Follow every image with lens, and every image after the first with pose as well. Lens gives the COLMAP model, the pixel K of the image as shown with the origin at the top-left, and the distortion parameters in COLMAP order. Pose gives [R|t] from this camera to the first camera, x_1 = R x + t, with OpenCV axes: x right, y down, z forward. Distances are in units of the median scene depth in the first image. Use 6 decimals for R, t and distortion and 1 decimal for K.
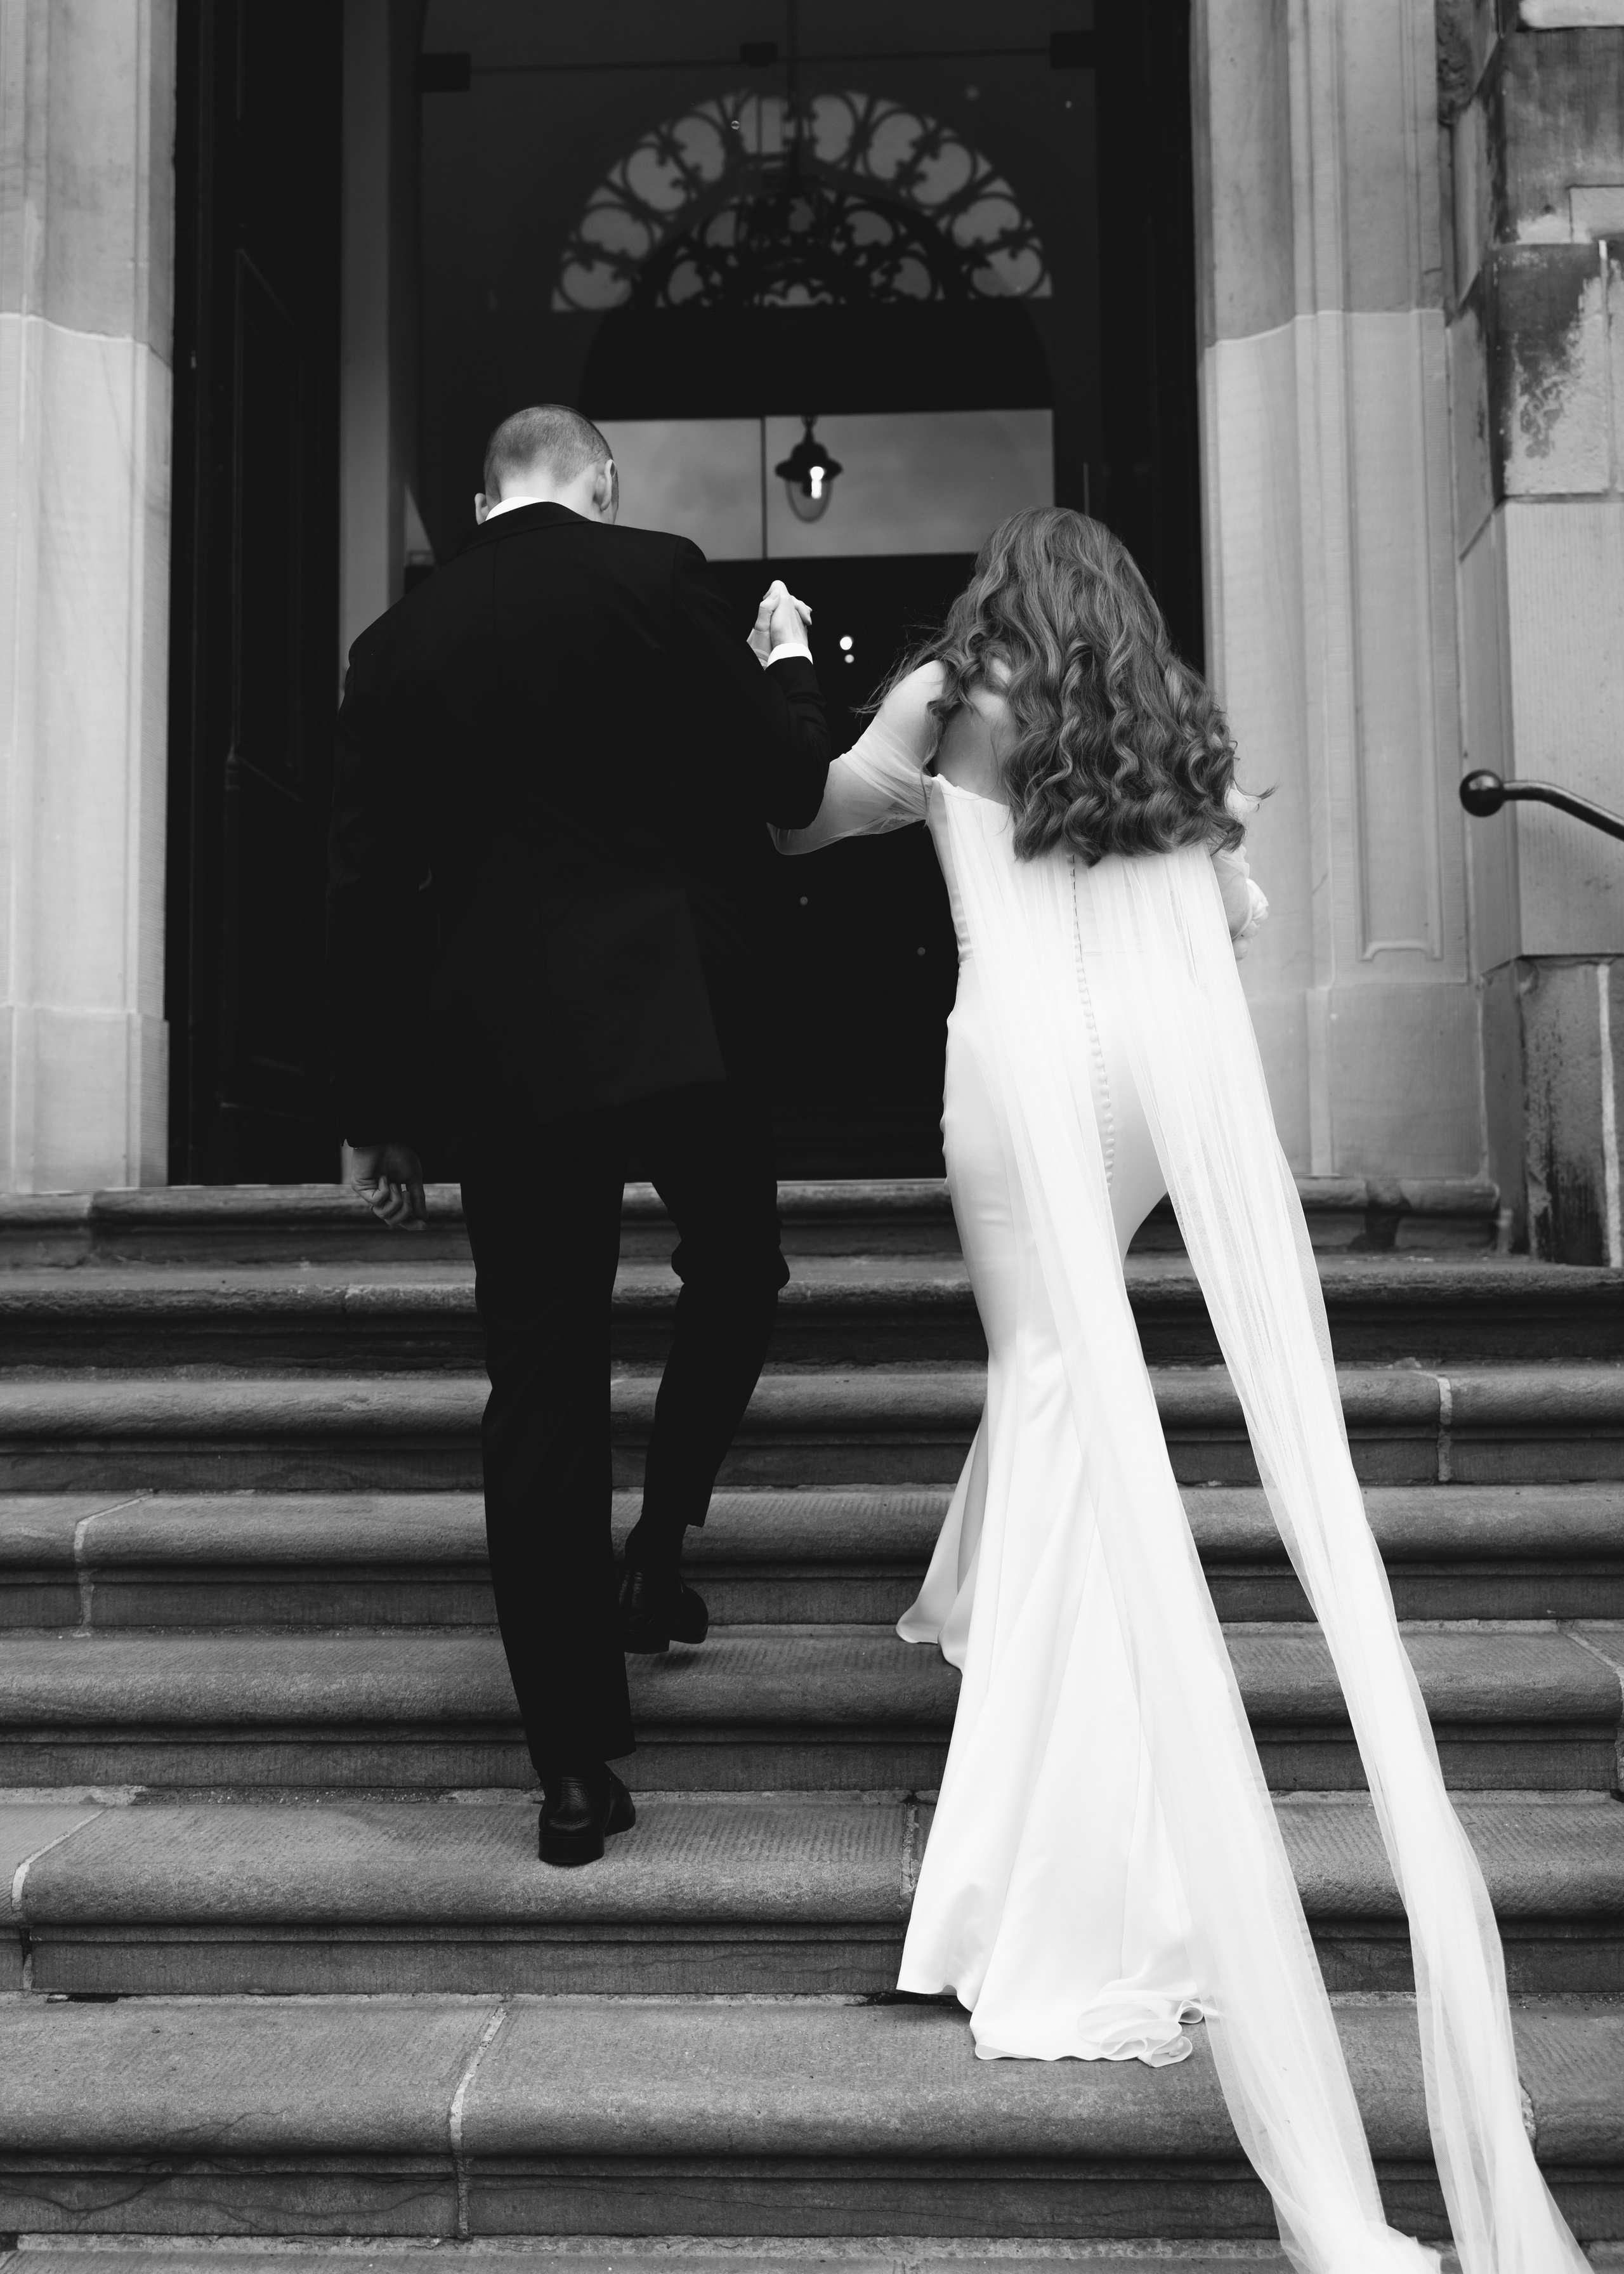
lens RADIAL K [[2334.2, 0, 811.9], [0, 2334.2, 1134.9], [0, 0, 1]] dist [0.003223, 0.000000]
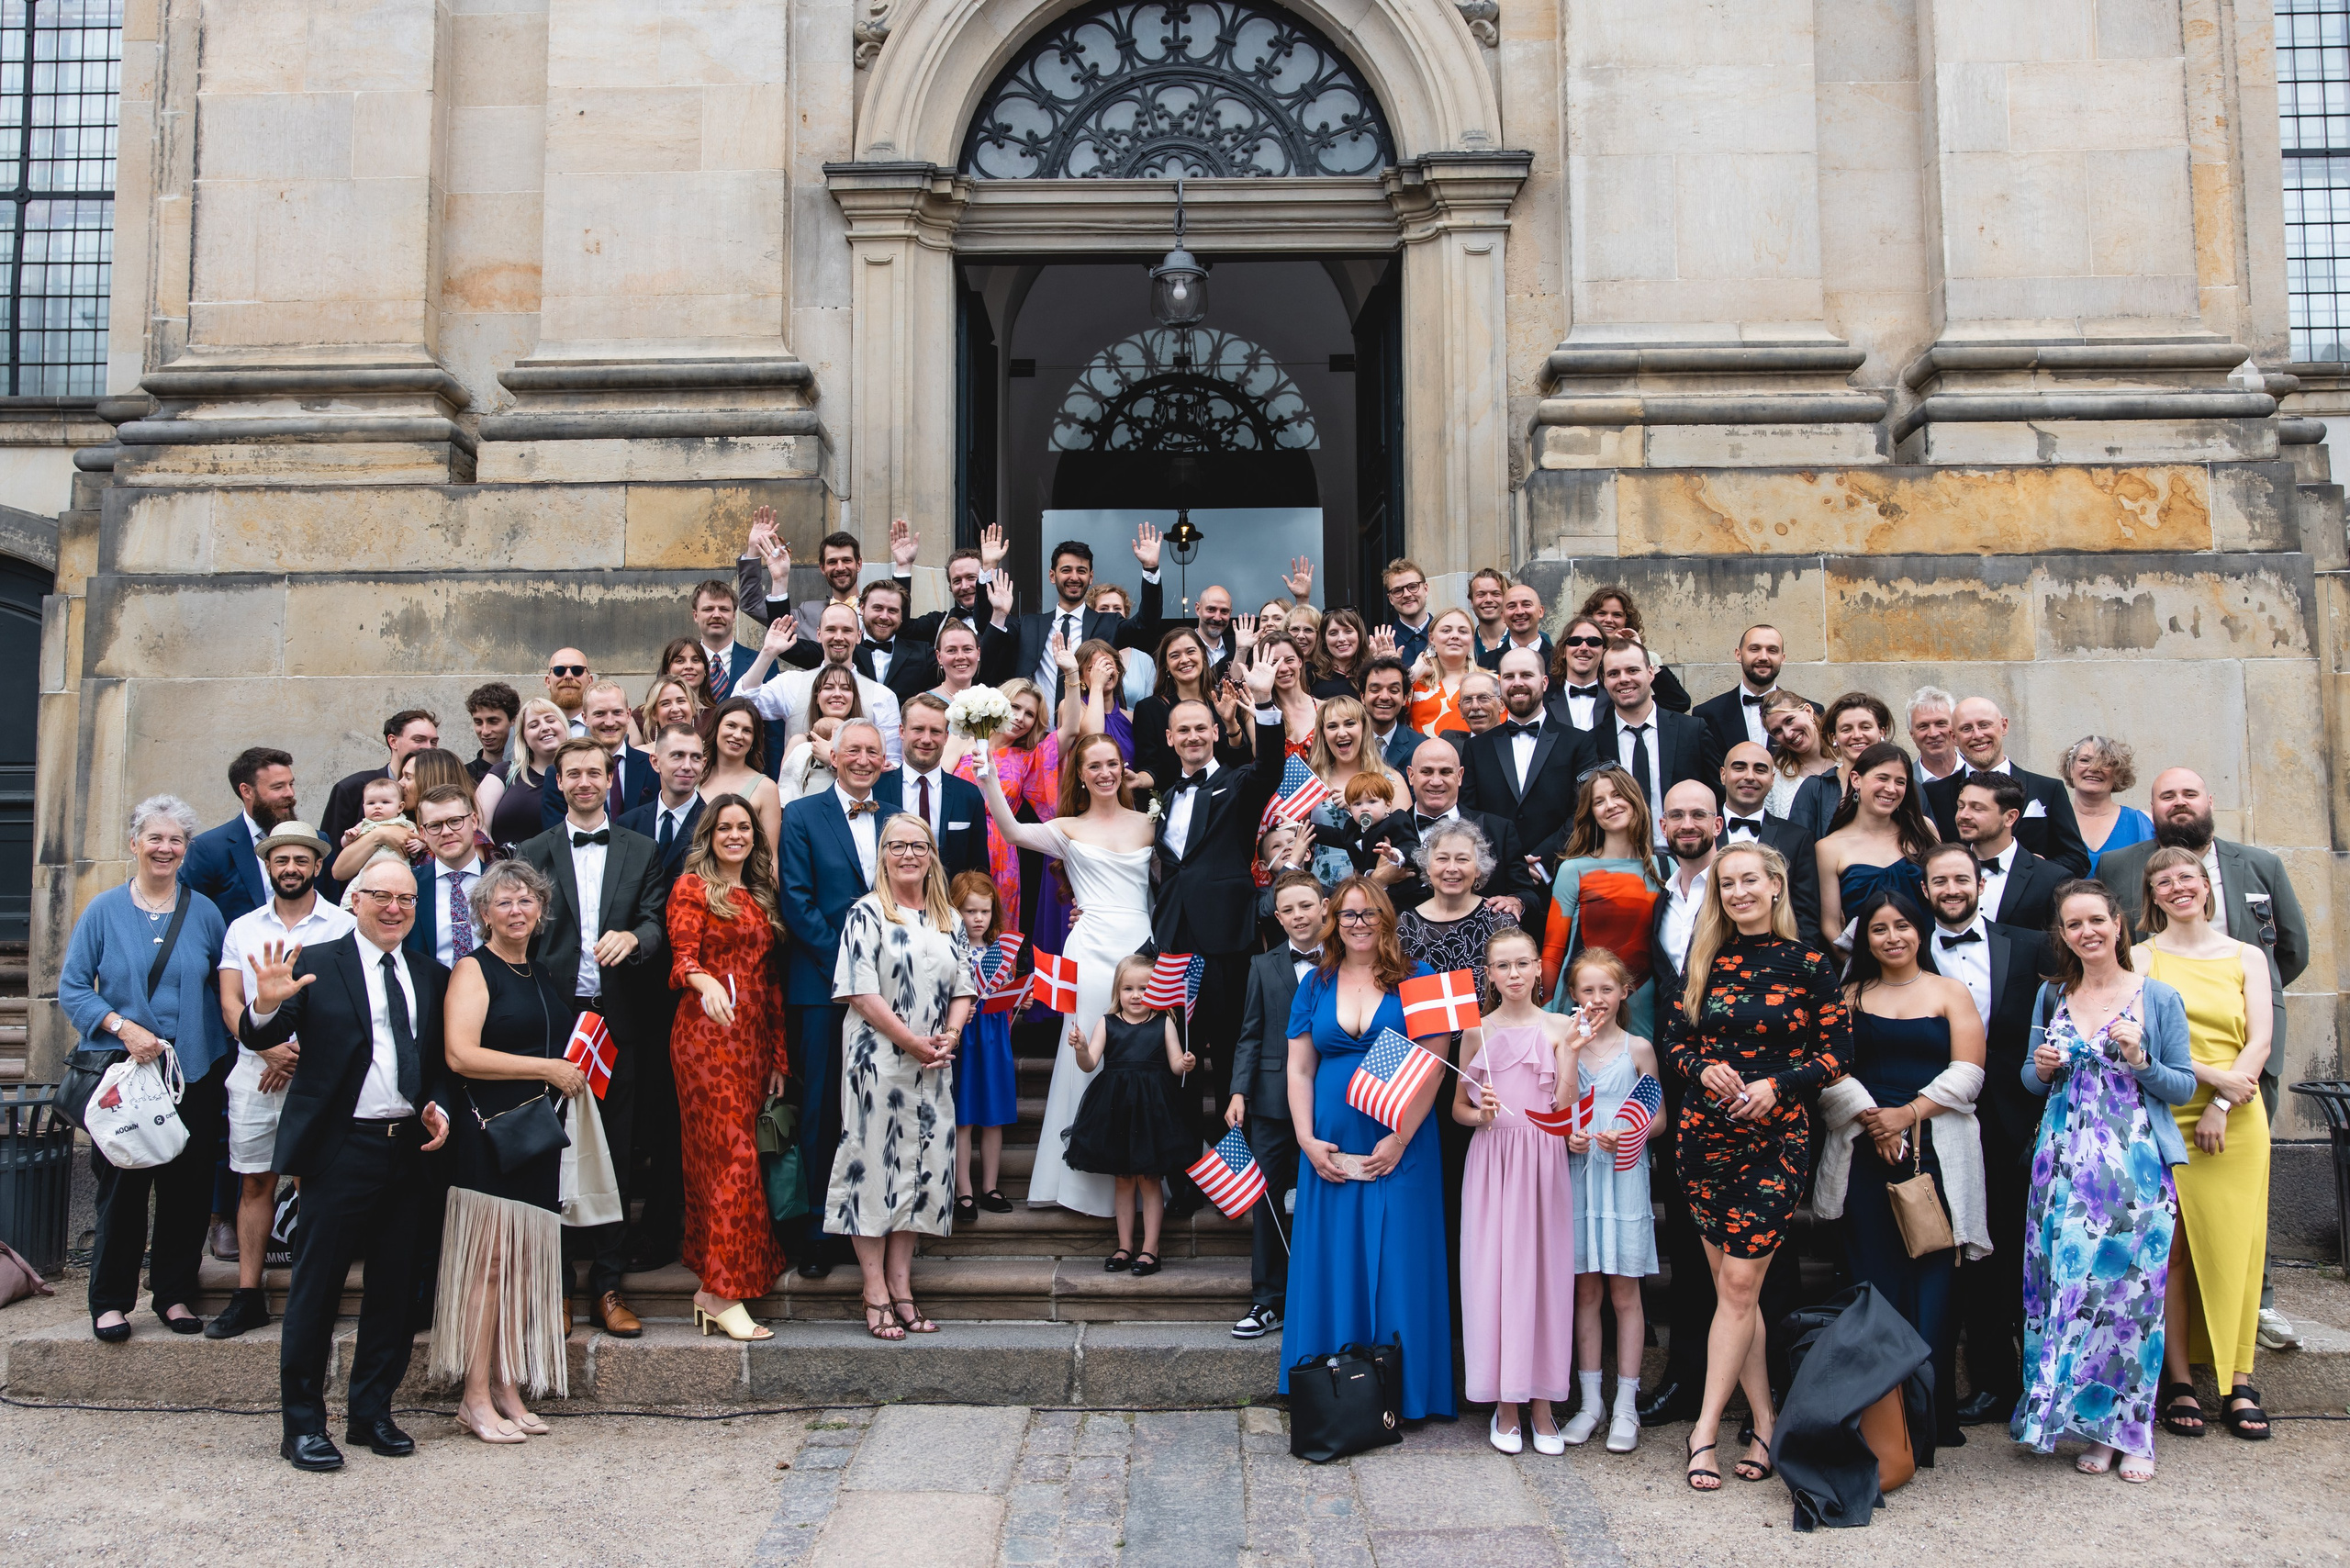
lens RADIAL K [[1979.2, 0, 1173.6], [0, 1979.2, 785.9], [0, 0, 1]] dist [-0.000961, -0.000087]
pose [[0.999968, 0.006971, -0.003977, -0.004747], [-0.007112, 0.999305, -0.036599, -0.032722], [0.003719, 0.036626, 0.999322, -0.535255]]
